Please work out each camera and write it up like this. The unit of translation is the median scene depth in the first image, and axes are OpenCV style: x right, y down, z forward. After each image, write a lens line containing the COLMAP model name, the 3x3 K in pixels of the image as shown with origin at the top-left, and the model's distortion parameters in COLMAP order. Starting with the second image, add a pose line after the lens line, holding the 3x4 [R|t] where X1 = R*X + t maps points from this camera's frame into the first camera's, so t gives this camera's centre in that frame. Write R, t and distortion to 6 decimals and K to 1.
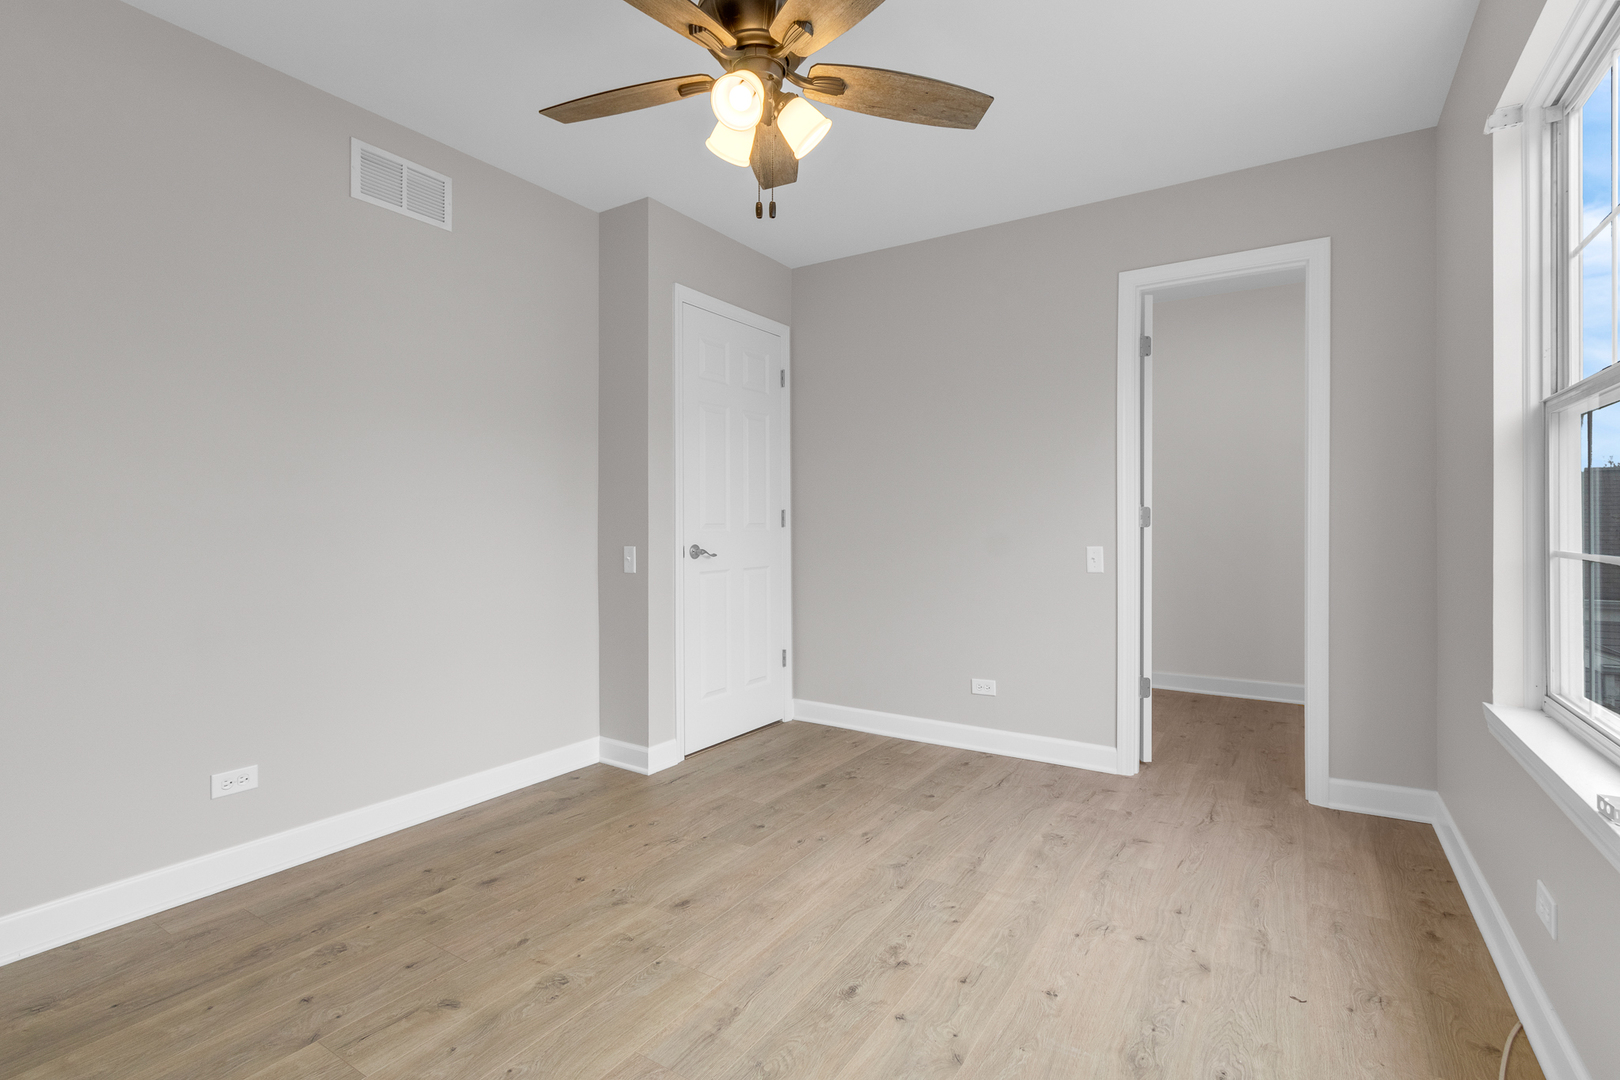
lens RADIAL K [[768.8, 0, 811.5], [0, 768.8, 527.5], [0, 0, 1]] dist [0.001631, -0.001613]
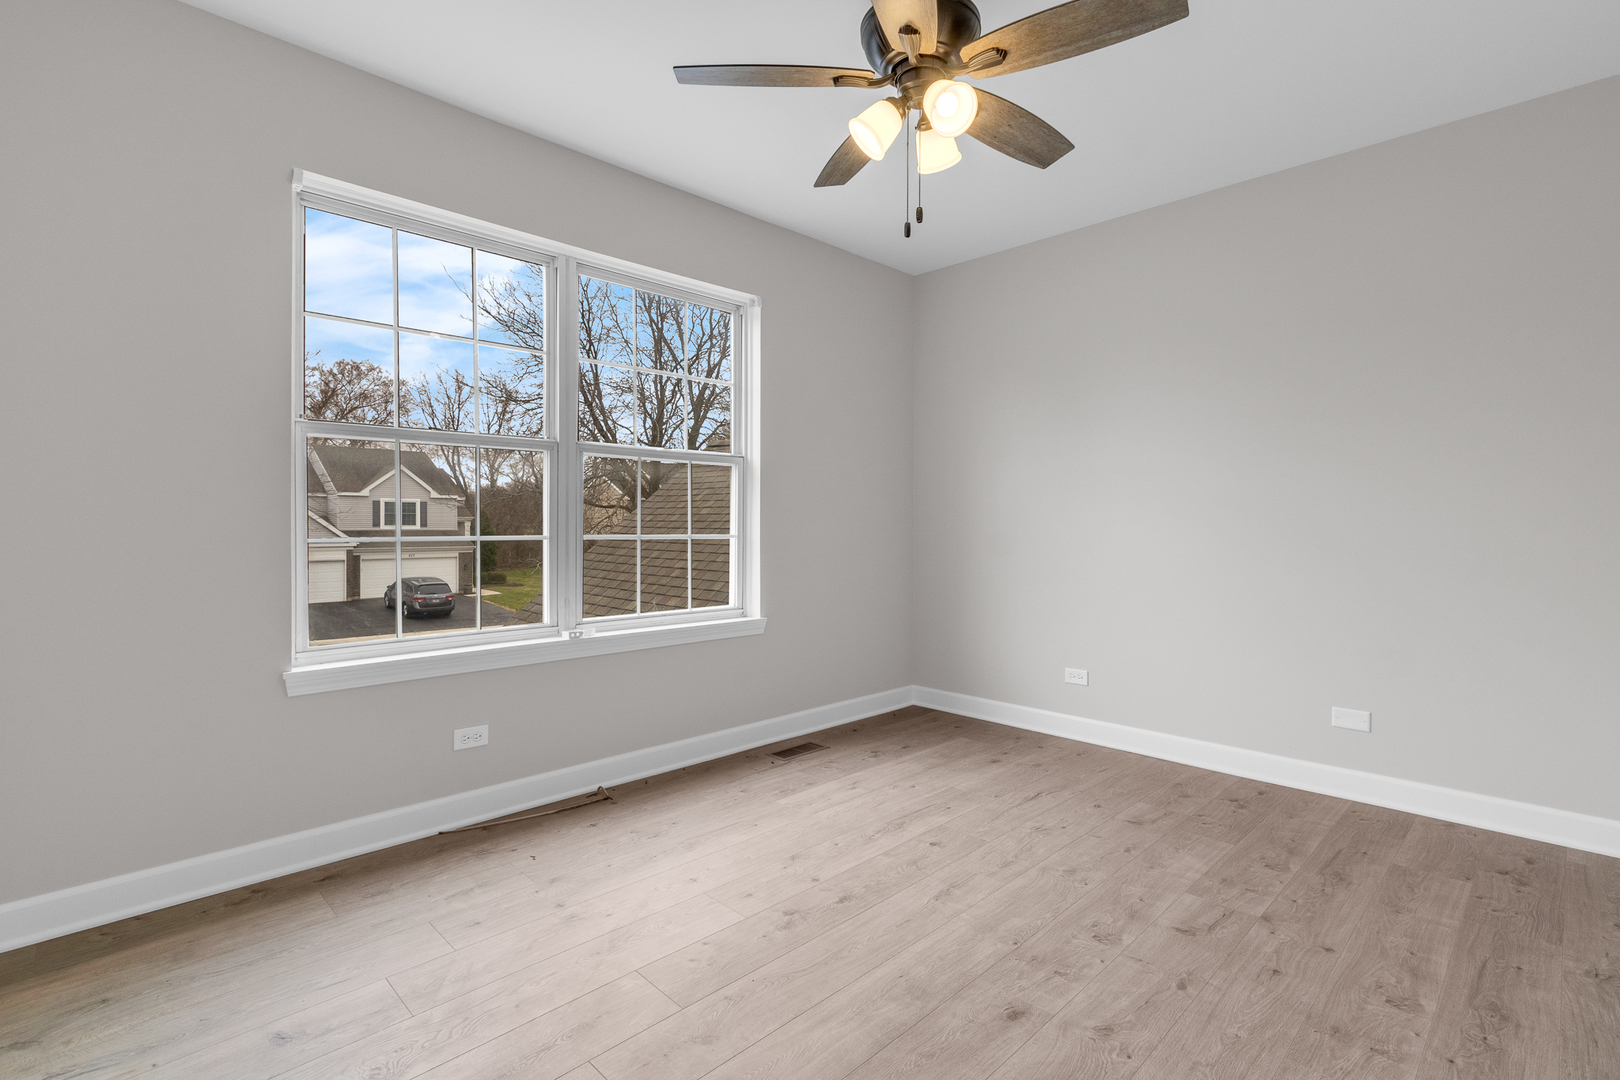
lens RADIAL K [[768.8, 0, 811.7], [0, 768.8, 528.7], [0, 0, 1]] dist [0.001631, -0.001613]
pose [[-0.975559, -0.003886, 0.219704, -0.132808], [-0.001076, 0.999916, 0.012906, -0.005306], [-0.219736, 0.012354, -0.975481, 1.745867]]
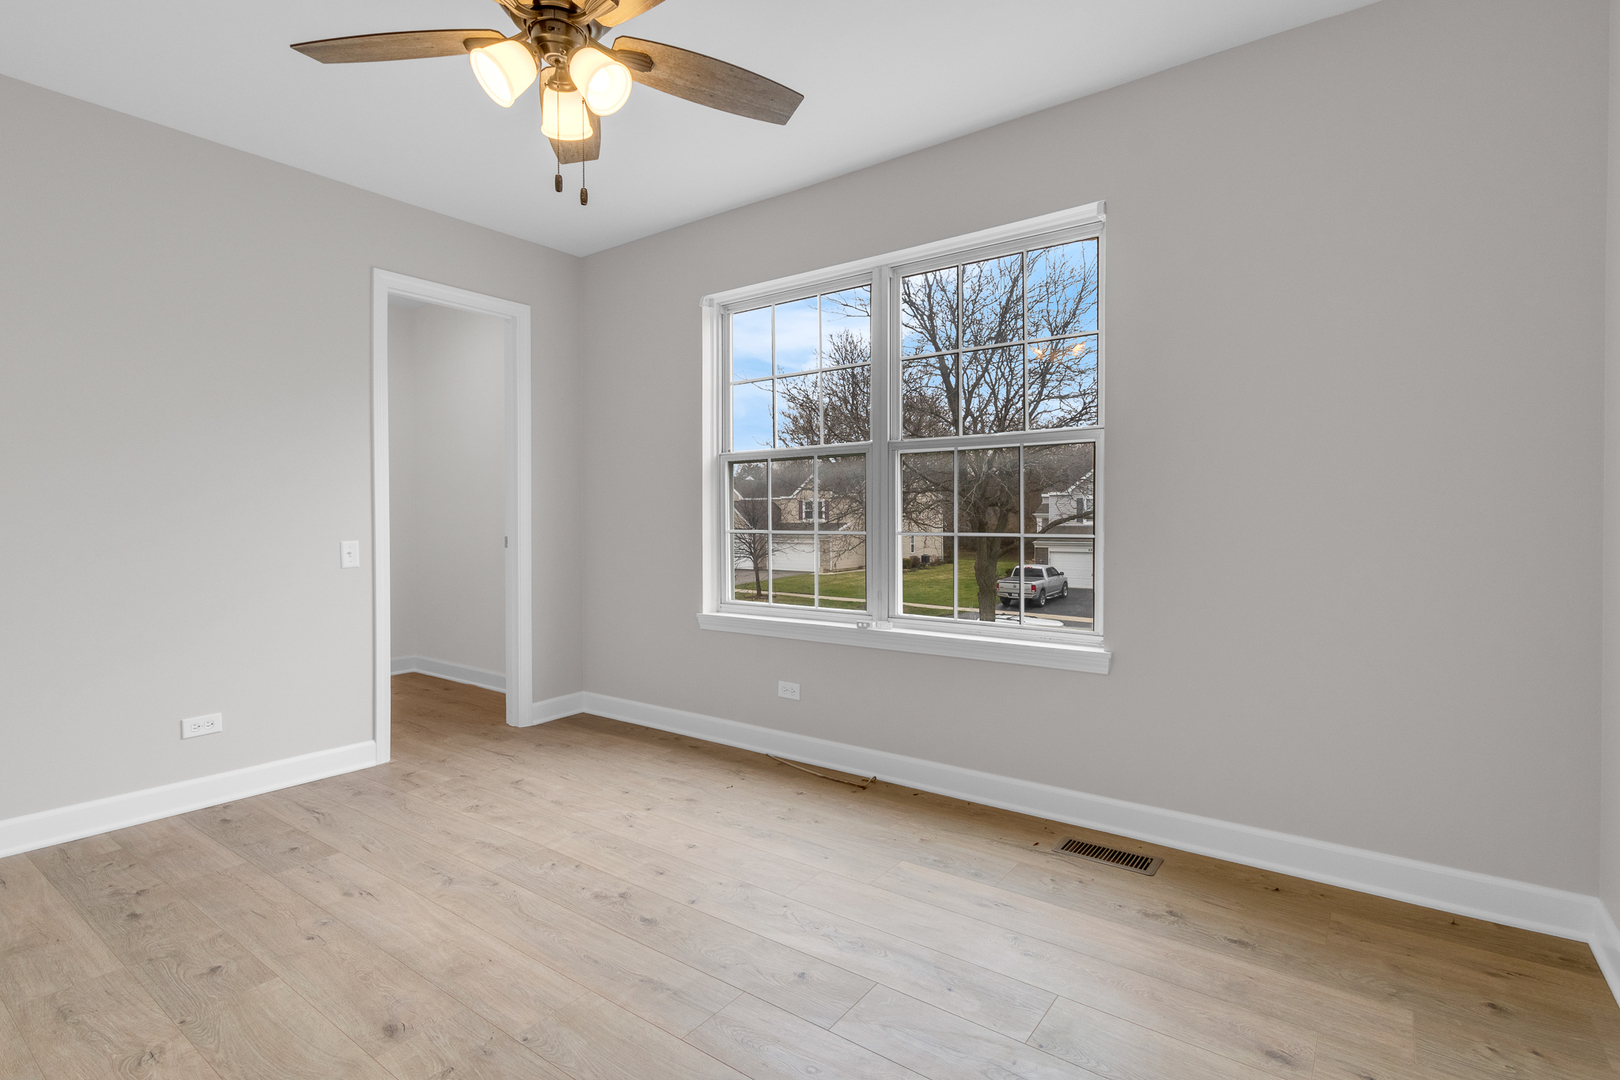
lens RADIAL K [[768.8, 0, 822.1], [0, 768.8, 531.0], [0, 0, 1]] dist [0.001631, -0.001613]
pose [[0.060626, -0.017509, 0.998007, -0.850643], [0.007190, 0.999828, 0.017105, 0.000462], [-0.998135, 0.006139, 0.060742, 0.526354]]
